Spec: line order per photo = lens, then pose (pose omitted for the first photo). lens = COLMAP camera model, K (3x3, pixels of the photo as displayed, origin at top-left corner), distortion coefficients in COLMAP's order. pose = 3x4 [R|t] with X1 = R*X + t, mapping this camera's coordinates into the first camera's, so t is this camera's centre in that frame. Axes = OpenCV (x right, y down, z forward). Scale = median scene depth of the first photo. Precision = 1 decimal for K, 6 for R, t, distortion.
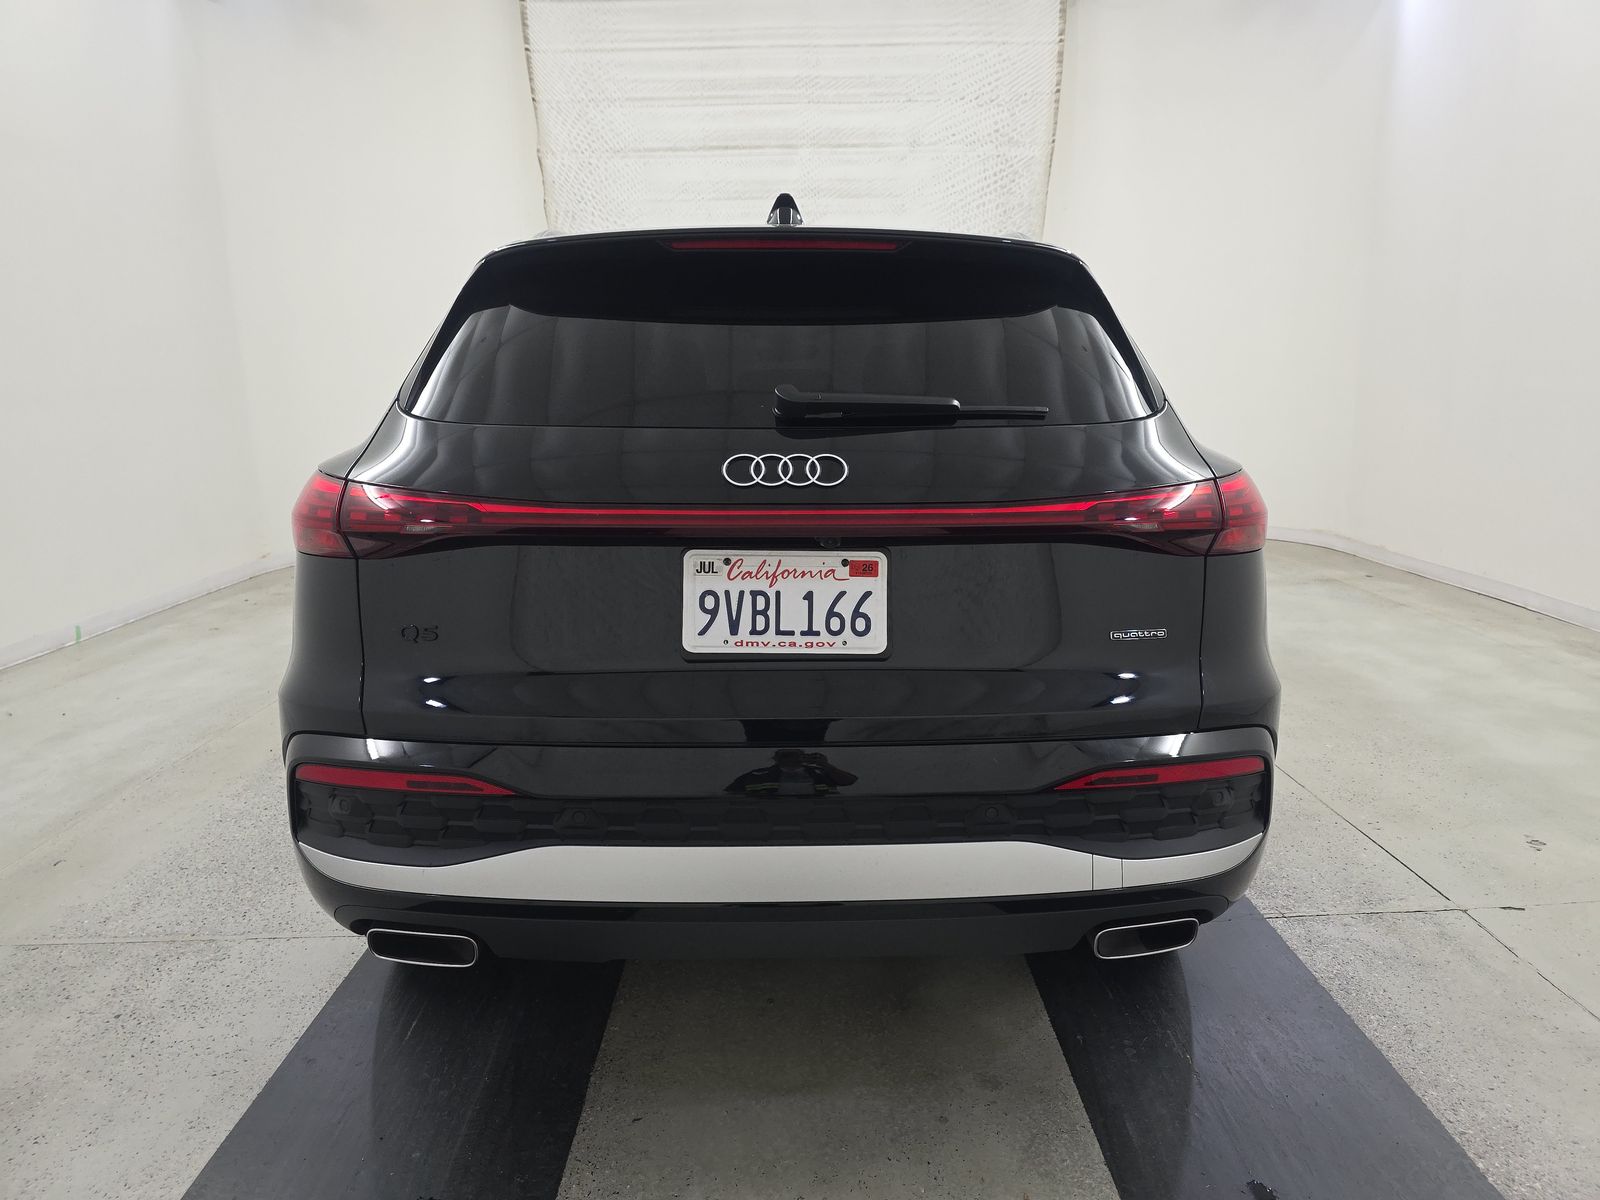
lens RADIAL K [[1075.8, 0, 796.1], [0, 1075.8, 582.3], [0, 0, 1]] dist [0.026176, -0.002918]
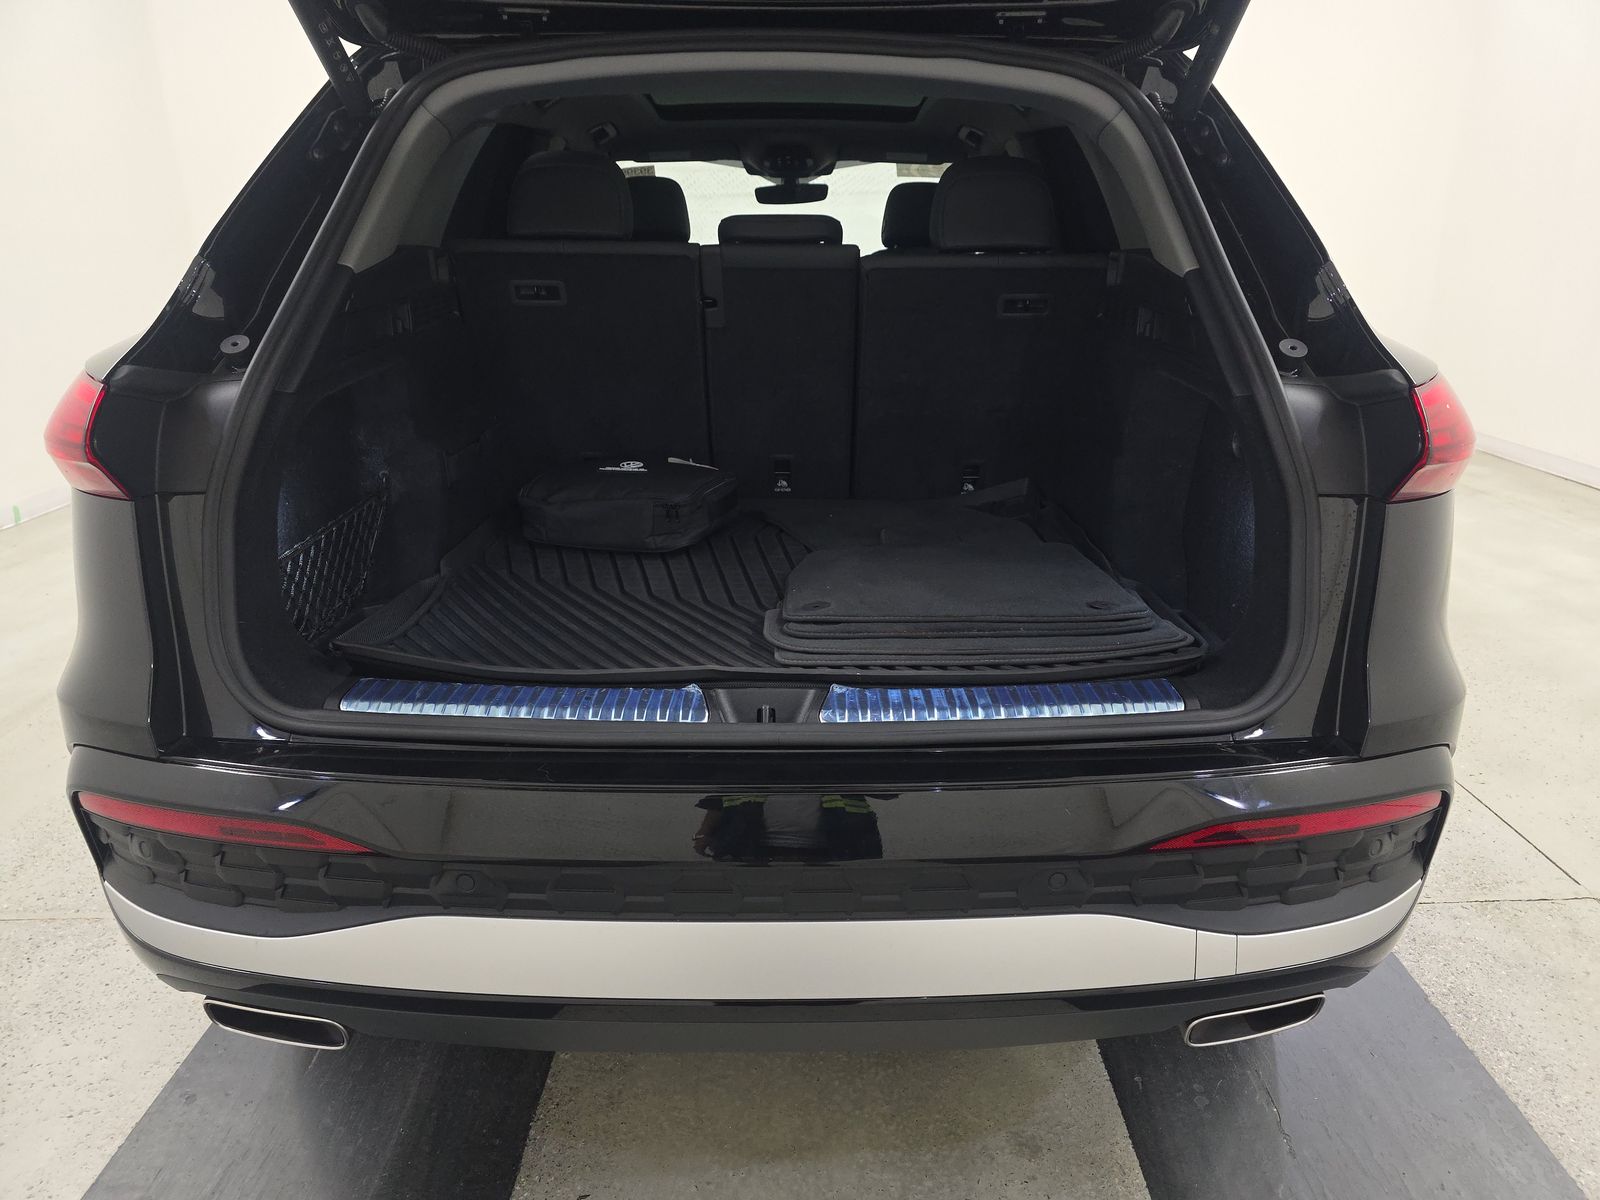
lens RADIAL K [[1075.3, 0, 800.0], [0, 1075.3, 600.0], [0, 0, 1]] dist [0.015731, -0.003683]
pose [[0.999923, 0.007168, -0.010176, 0.015694], [-0.005599, 0.989175, 0.146636, -0.049604], [0.011117, -0.146568, 0.989138, 0.254480]]
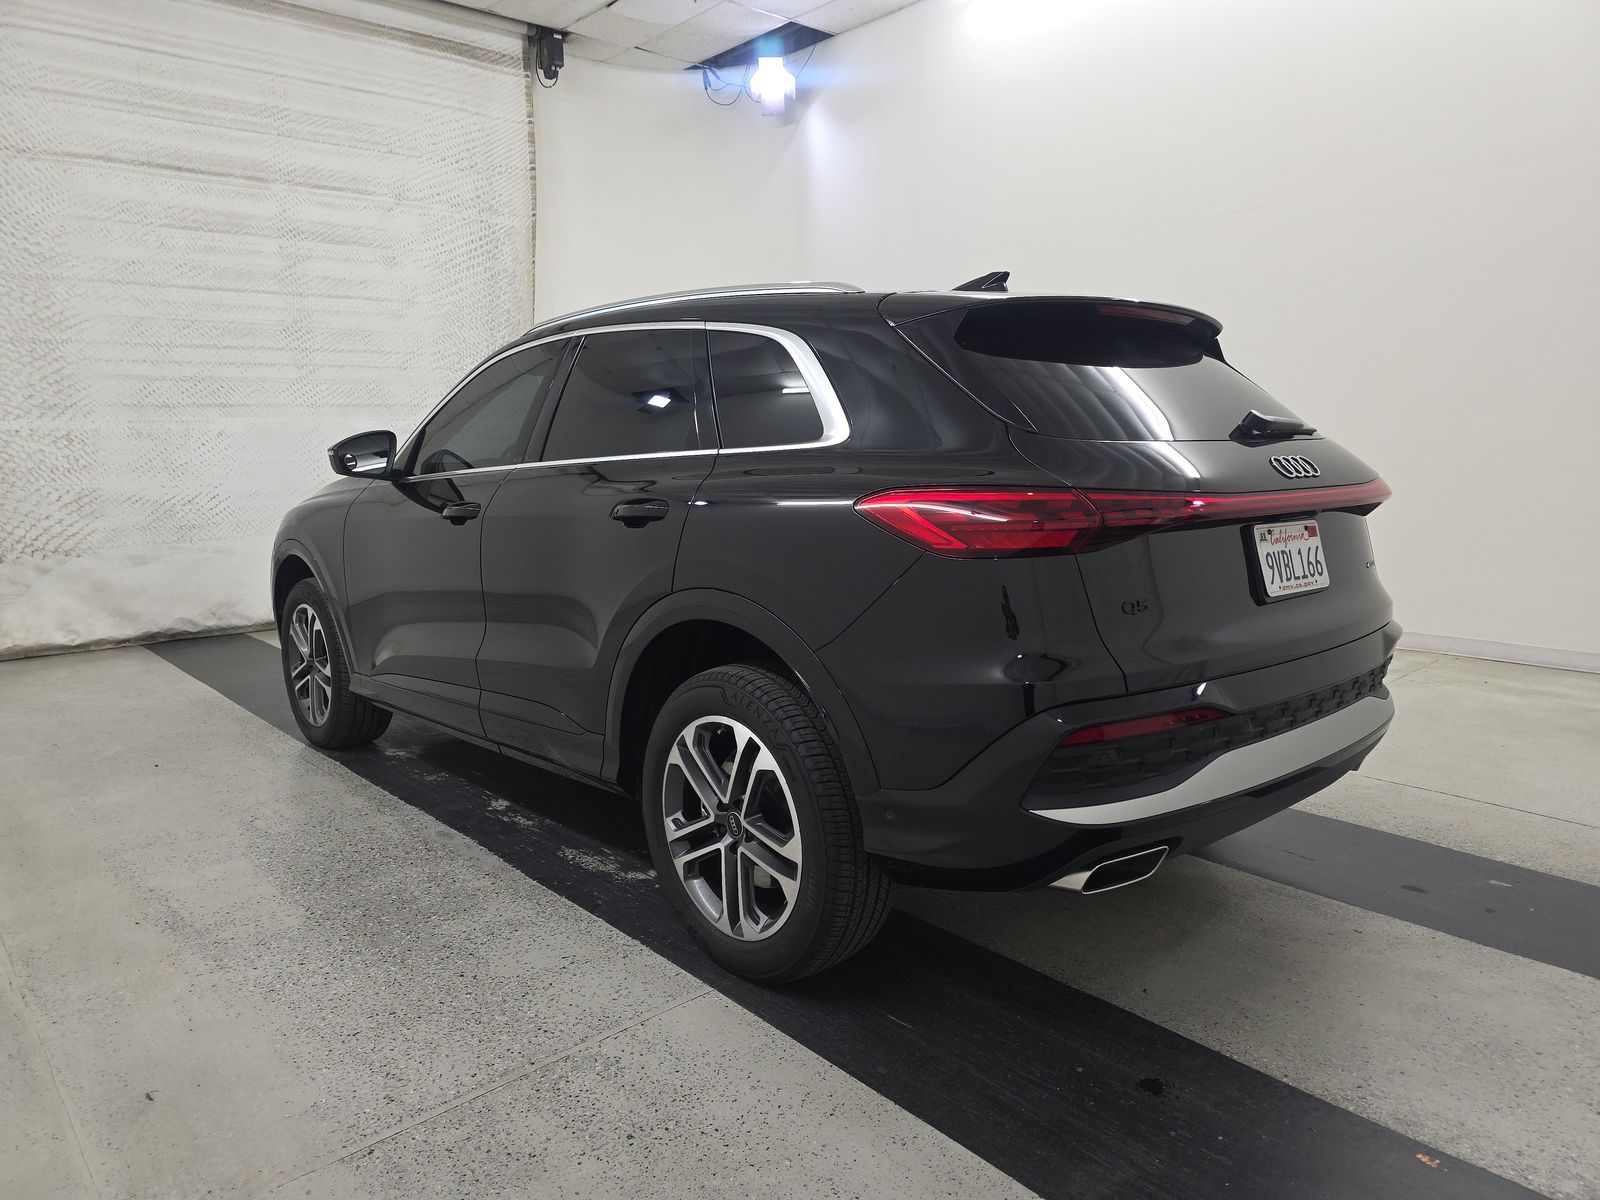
lens RADIAL K [[1075.3, 0, 800.0], [0, 1075.3, 600.0], [0, 0, 1]] dist [0.015731, -0.003683]
pose [[0.755343, -0.098110, 0.647944, -1.104624], [0.128331, 0.991731, 0.000562, -0.007915], [-0.642642, 0.082727, 0.761688, 0.241685]]
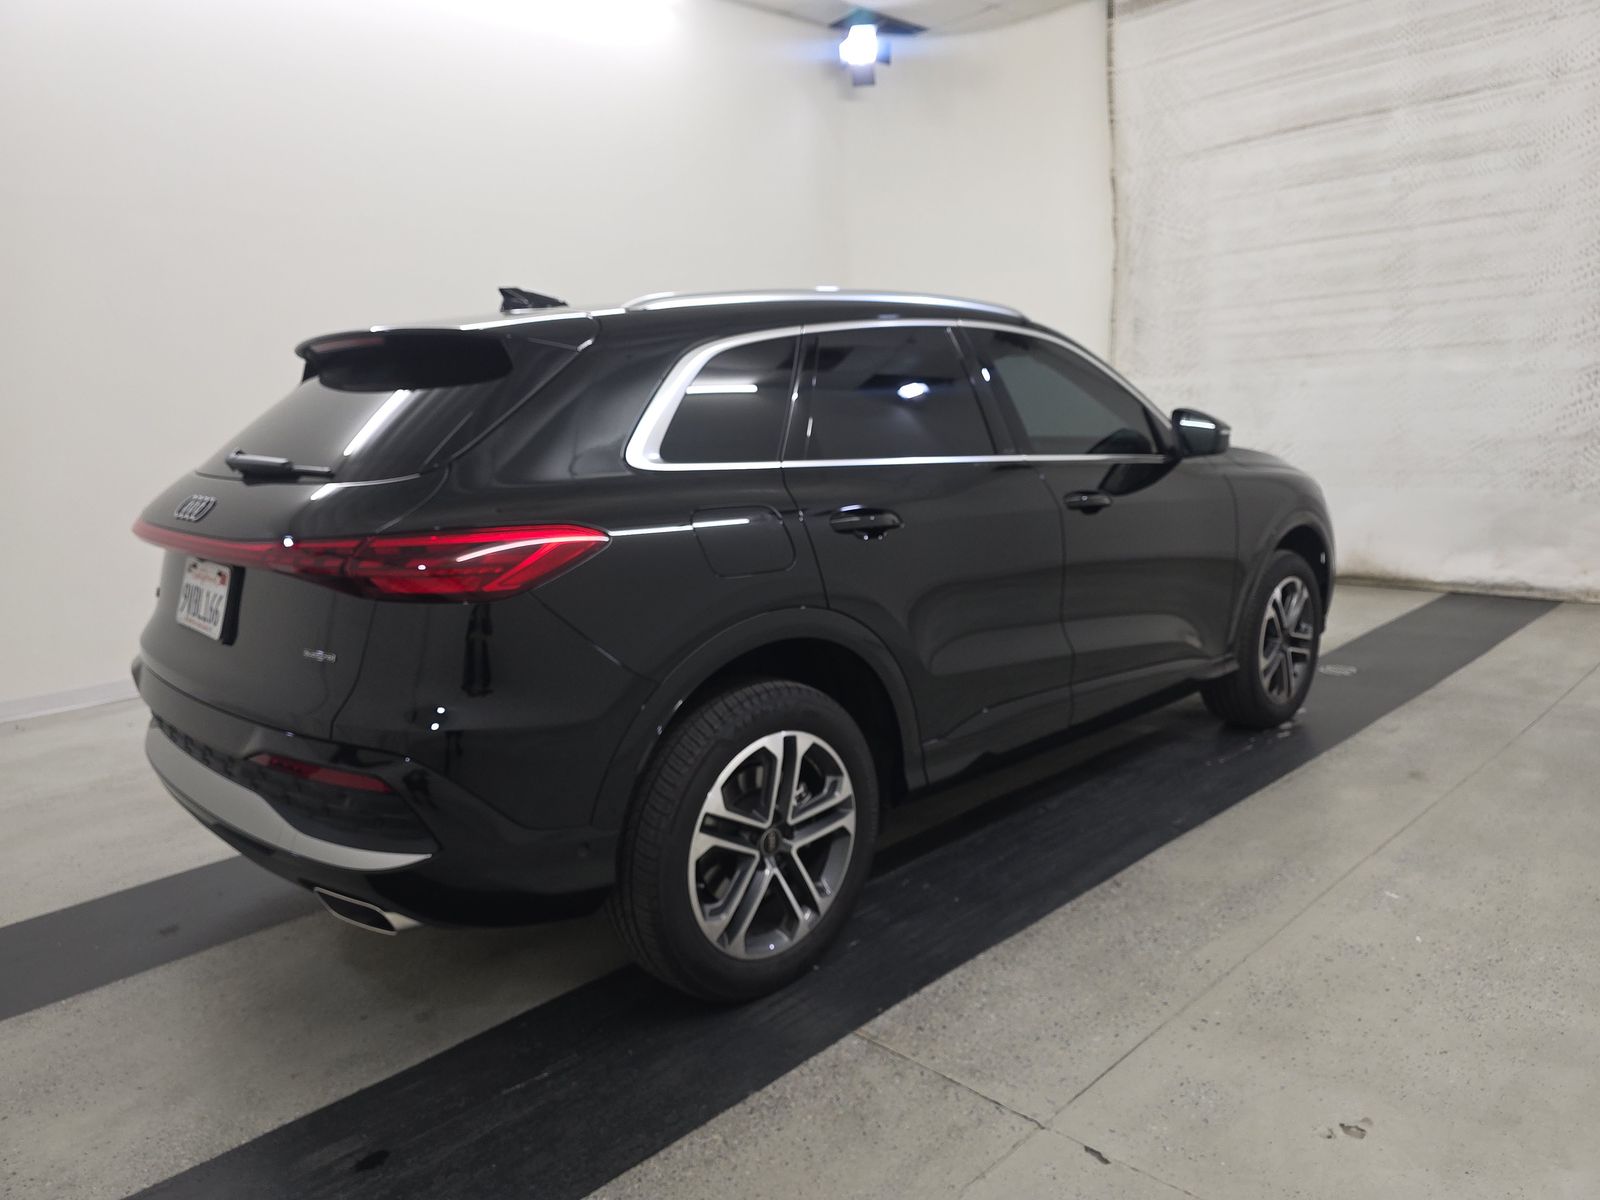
lens RADIAL K [[1026.5, 0, 800.0], [0, 1026.5, 600.0], [0, 0, 1]] dist [0.049281, -0.040553]
pose [[0.697729, 0.117393, -0.706678, 1.170571], [-0.101716, 0.992721, 0.064483, -0.113378], [0.709104, 0.026889, 0.704591, 0.437913]]
